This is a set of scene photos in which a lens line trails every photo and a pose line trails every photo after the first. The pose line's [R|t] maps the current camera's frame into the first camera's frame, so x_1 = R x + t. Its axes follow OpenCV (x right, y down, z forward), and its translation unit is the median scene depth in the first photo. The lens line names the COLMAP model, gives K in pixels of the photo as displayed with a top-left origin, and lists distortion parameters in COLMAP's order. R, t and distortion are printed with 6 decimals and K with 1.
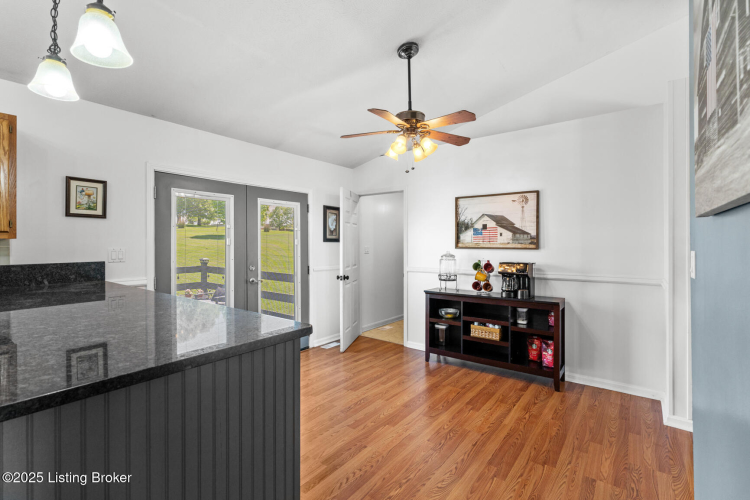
lens RADIAL K [[342.6, 0, 374.8], [0, 342.6, 242.1], [0, 0, 1]] dist [-0.004625, 0.001446]
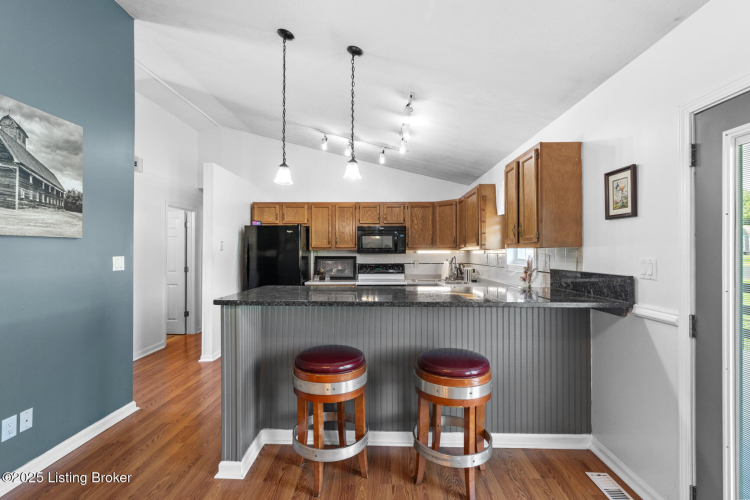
lens RADIAL K [[342.6, 0, 372.9], [0, 342.6, 250.2], [0, 0, 1]] dist [-0.004625, 0.001446]
pose [[-0.811810, -0.001486, -0.583920, 0.078767], [0.000816, 0.999993, -0.003679, 0.003535], [0.583921, -0.003463, -0.811803, 1.338504]]
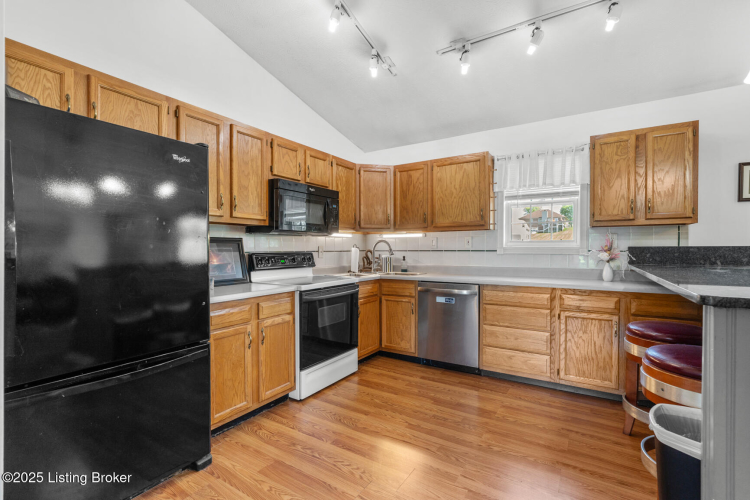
lens RADIAL K [[342.6, 0, 366.9], [0, 342.6, 248.8], [0, 0, 1]] dist [-0.004625, 0.001446]
pose [[0.084946, 0.002190, -0.996383, 0.041162], [-0.002011, 0.999996, 0.002027, 0.067609], [0.996383, 0.001832, 0.084950, -0.218984]]
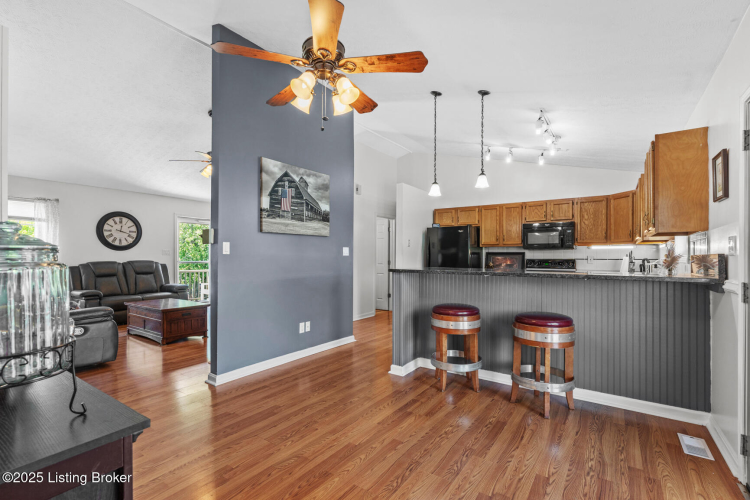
lens RADIAL K [[342.6, 0, 370.0], [0, 342.6, 257.0], [0, 0, 1]] dist [-0.004625, 0.001446]
pose [[-0.999415, -0.002290, -0.034121, 0.033250], [-0.002374, 0.999994, 0.002413, 0.066073], [0.034116, 0.002493, -0.999415, 1.835410]]
